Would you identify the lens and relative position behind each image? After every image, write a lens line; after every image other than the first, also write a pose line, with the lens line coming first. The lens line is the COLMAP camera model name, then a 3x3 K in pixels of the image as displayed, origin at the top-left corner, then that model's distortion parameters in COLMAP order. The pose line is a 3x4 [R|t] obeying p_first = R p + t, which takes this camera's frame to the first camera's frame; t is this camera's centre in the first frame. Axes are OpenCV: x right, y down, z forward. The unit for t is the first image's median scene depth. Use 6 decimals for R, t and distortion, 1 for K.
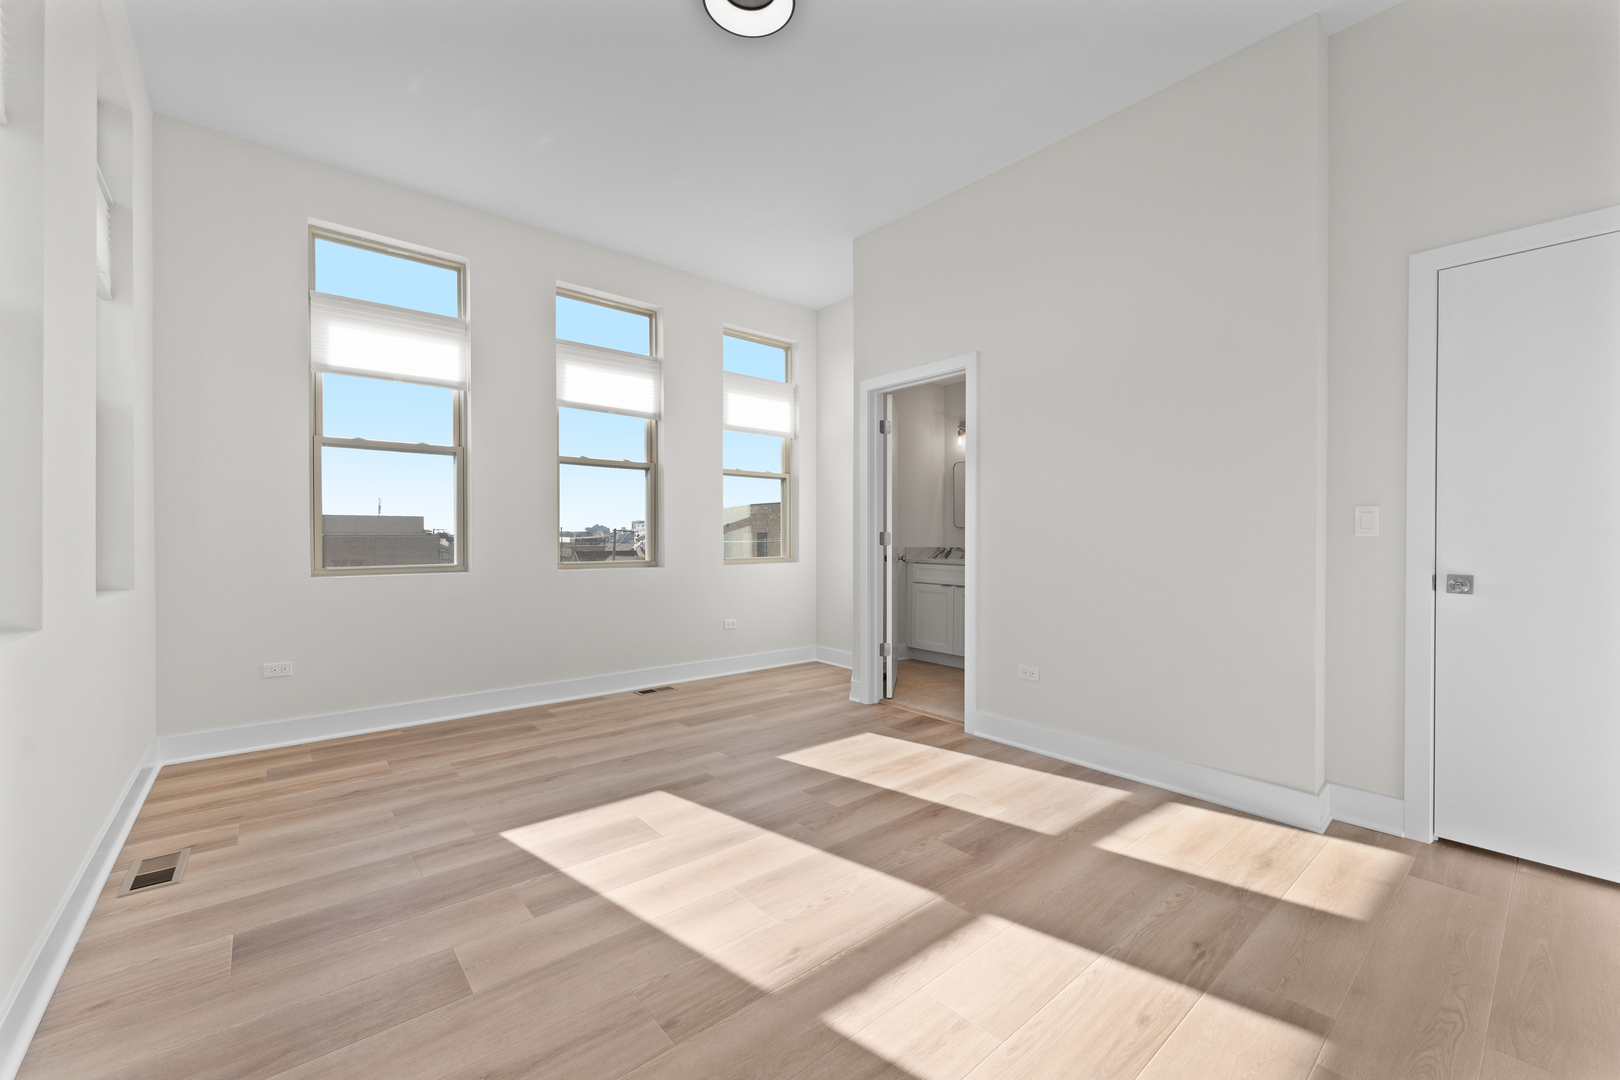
lens RADIAL K [[652.5, 0, 810.5], [0, 652.5, 533.8], [0, 0, 1]] dist [0.002862, -0.000817]
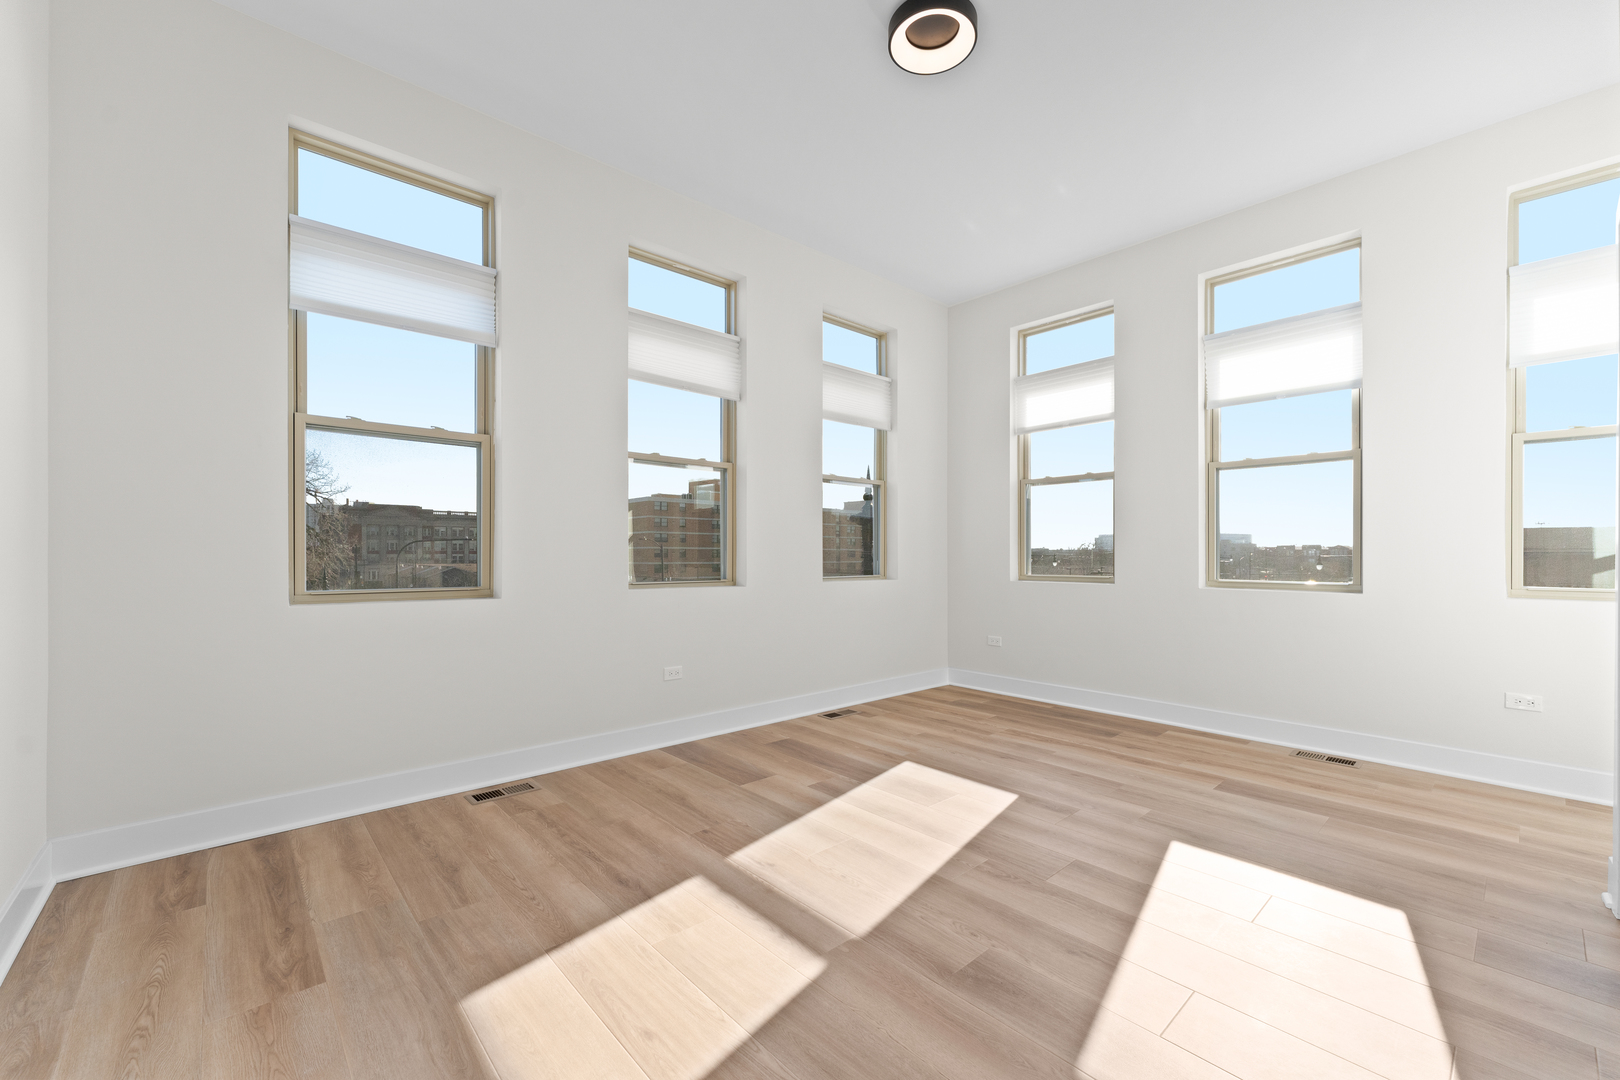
lens RADIAL K [[652.5, 0, 812.9], [0, 652.5, 556.0], [0, 0, 1]] dist [0.002862, -0.000817]
pose [[0.028953, 0.002300, -0.999578, 0.745656], [0.004719, 0.999986, 0.002437, 0.008482], [0.999570, -0.004788, 0.028941, 0.606908]]
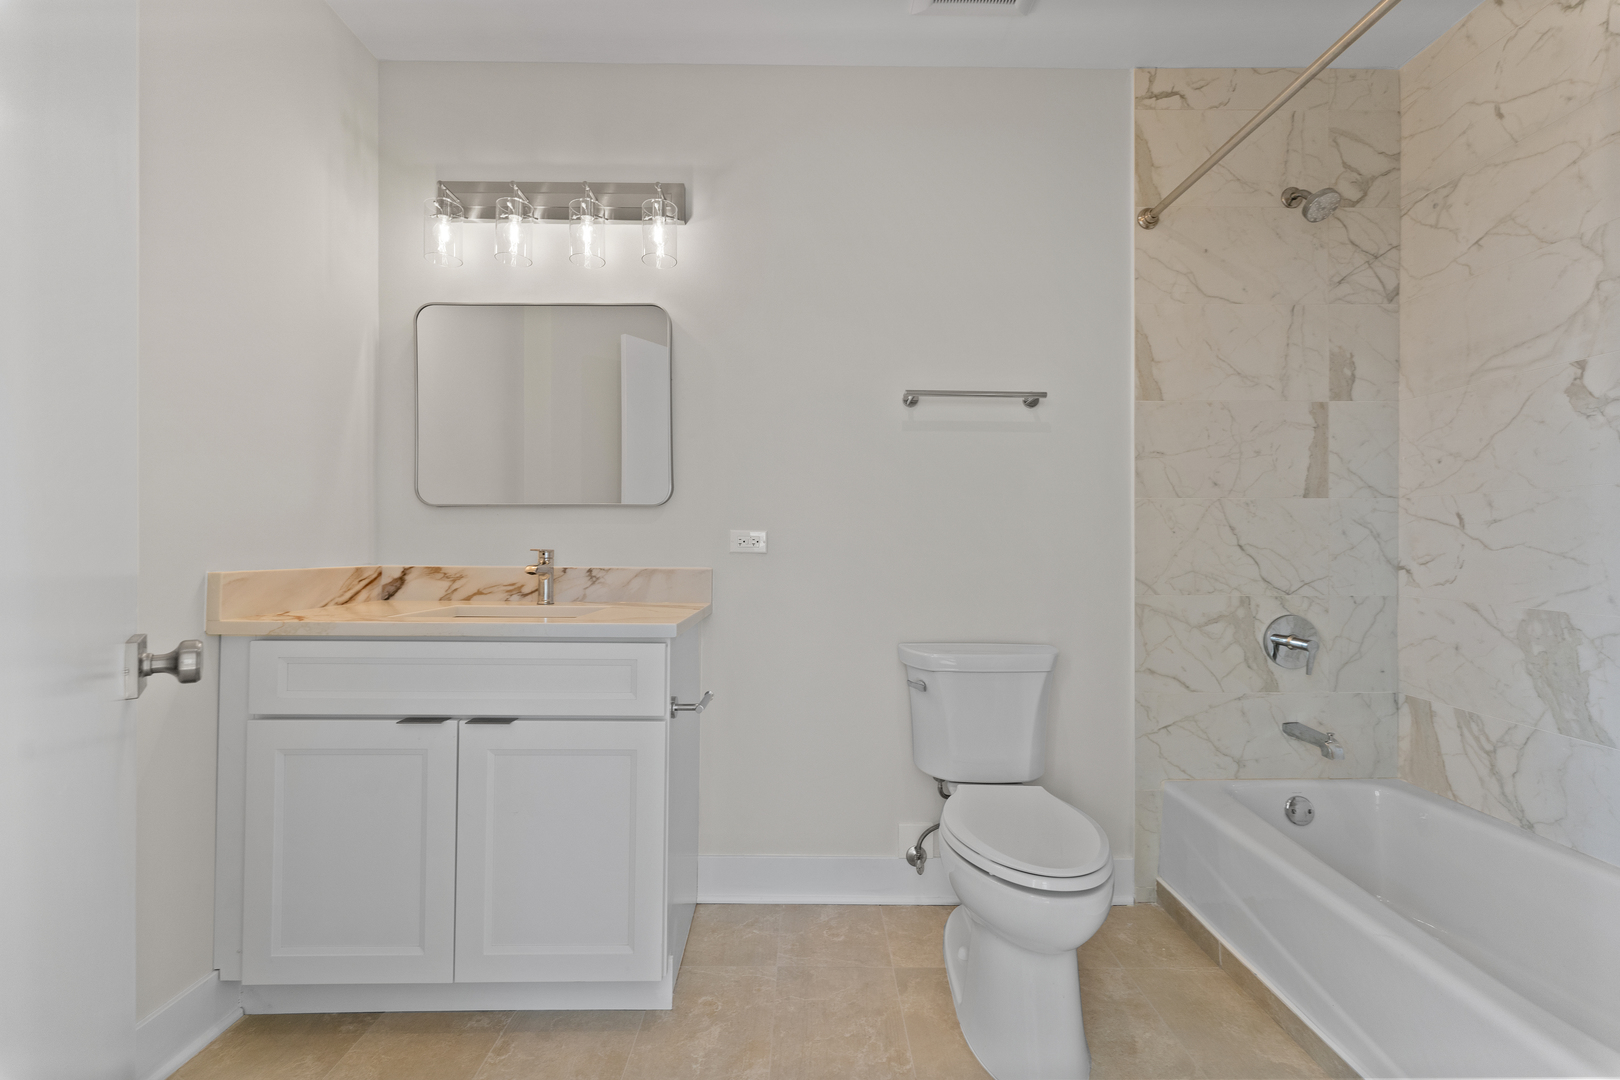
lens RADIAL K [[652.5, 0, 809.7], [0, 652.5, 541.2], [0, 0, 1]] dist [0.002862, -0.000817]
pose [[0.646368, -0.006145, 0.763001, 0.201258], [-0.004314, 0.999922, 0.011707, 0.006667], [-0.763013, -0.010859, 0.646291, 1.308275]]
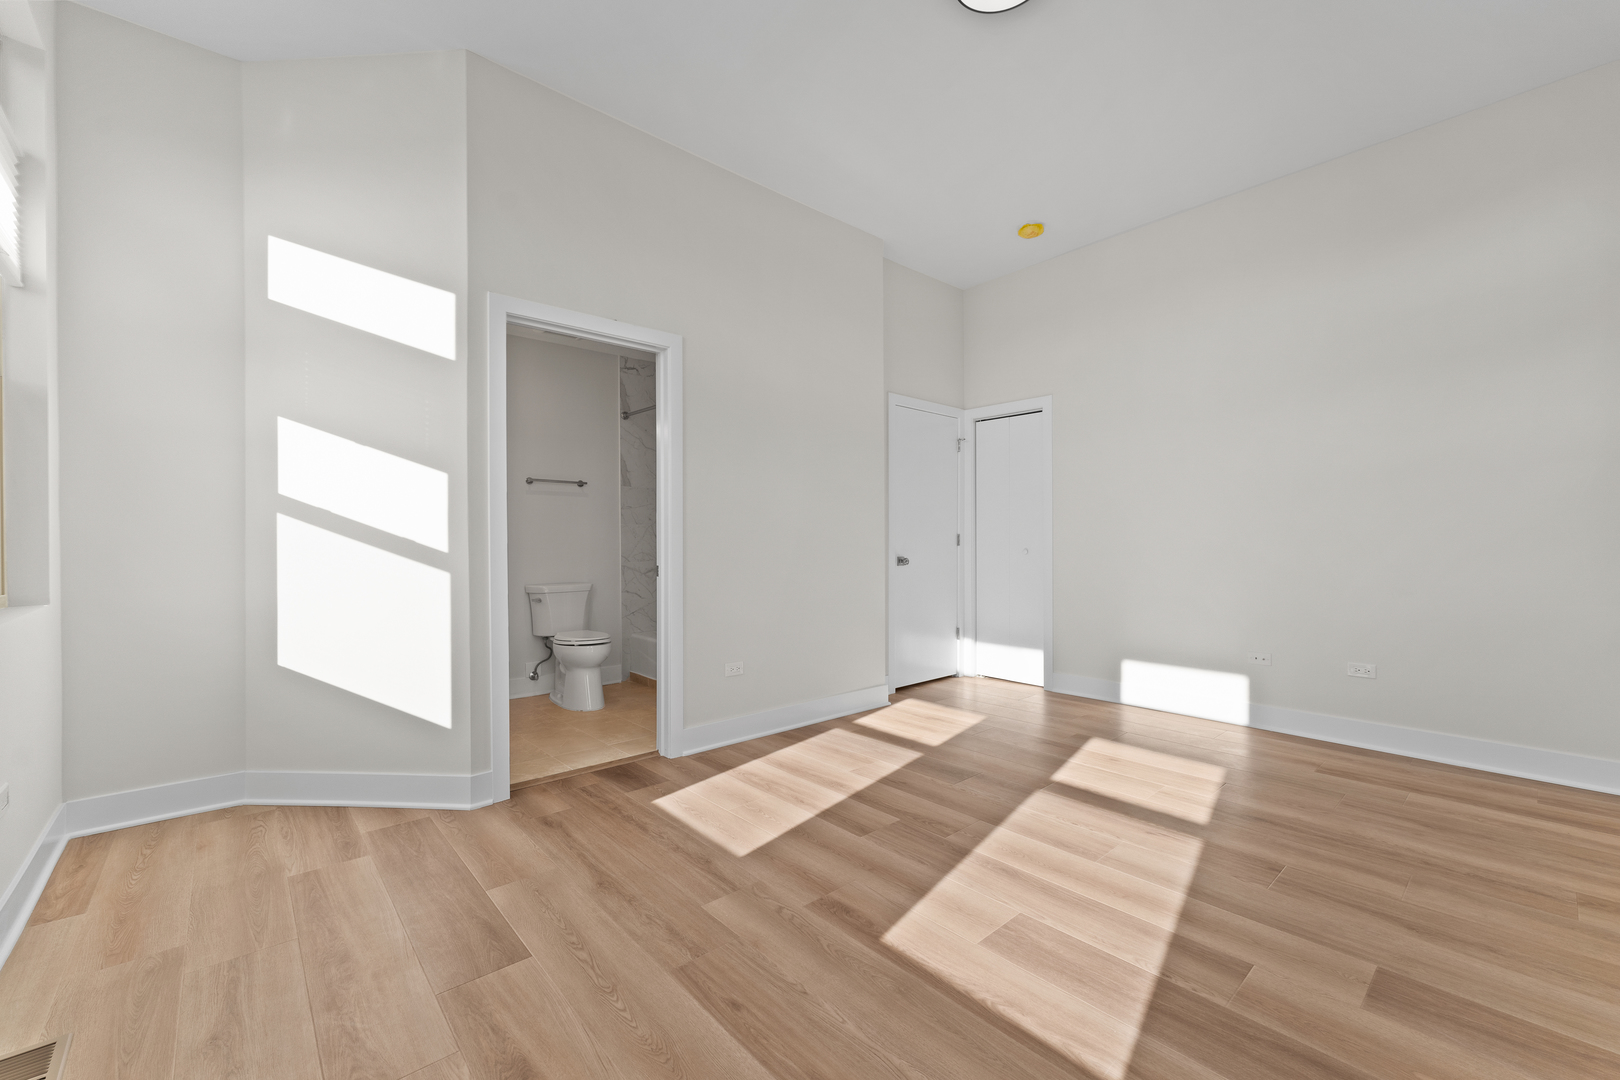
lens RADIAL K [[652.5, 0, 826.9], [0, 652.5, 544.3], [0, 0, 1]] dist [0.002862, -0.000817]
pose [[-0.035359, -0.007368, 0.999348, -0.802815], [-0.002956, 0.999969, 0.007268, 0.006963], [-0.999370, -0.002697, -0.035380, 1.007547]]
